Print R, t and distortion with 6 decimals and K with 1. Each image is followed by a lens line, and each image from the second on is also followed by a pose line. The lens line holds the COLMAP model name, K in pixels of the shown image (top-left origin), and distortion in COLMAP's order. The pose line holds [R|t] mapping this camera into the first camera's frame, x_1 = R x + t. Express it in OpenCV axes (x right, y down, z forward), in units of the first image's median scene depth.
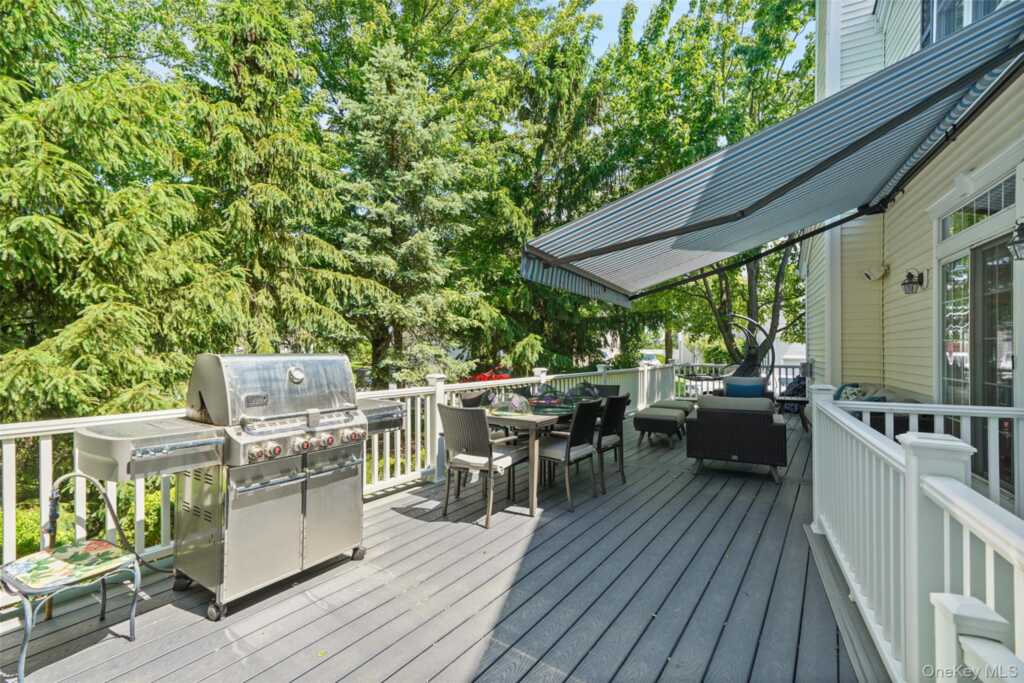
lens RADIAL K [[467.1, 0, 512.0], [0, 467.1, 341.5], [0, 0, 1]] dist [0.002704, 0.000338]
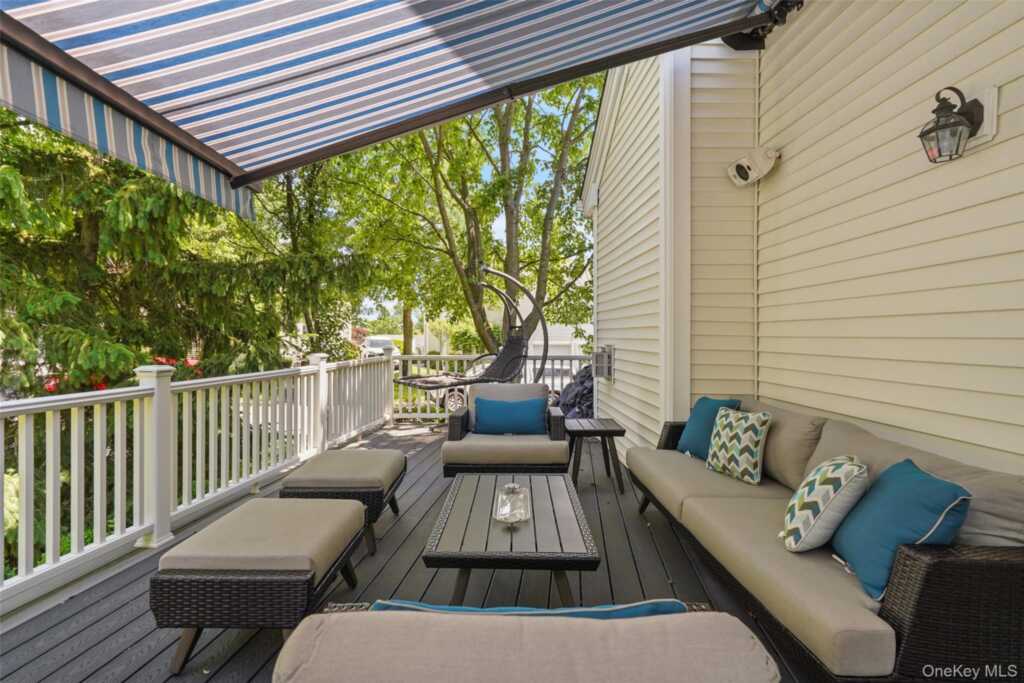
lens RADIAL K [[534.1, 0, 512.0], [0, 534.1, 341.5], [0, 0, 1]] dist [-0.000121, 0.000012]
pose [[0.879426, -0.003365, 0.476023, 0.154313], [-0.009465, 0.999654, 0.024552, 0.012336], [-0.475941, -0.026097, 0.879090, 0.333427]]
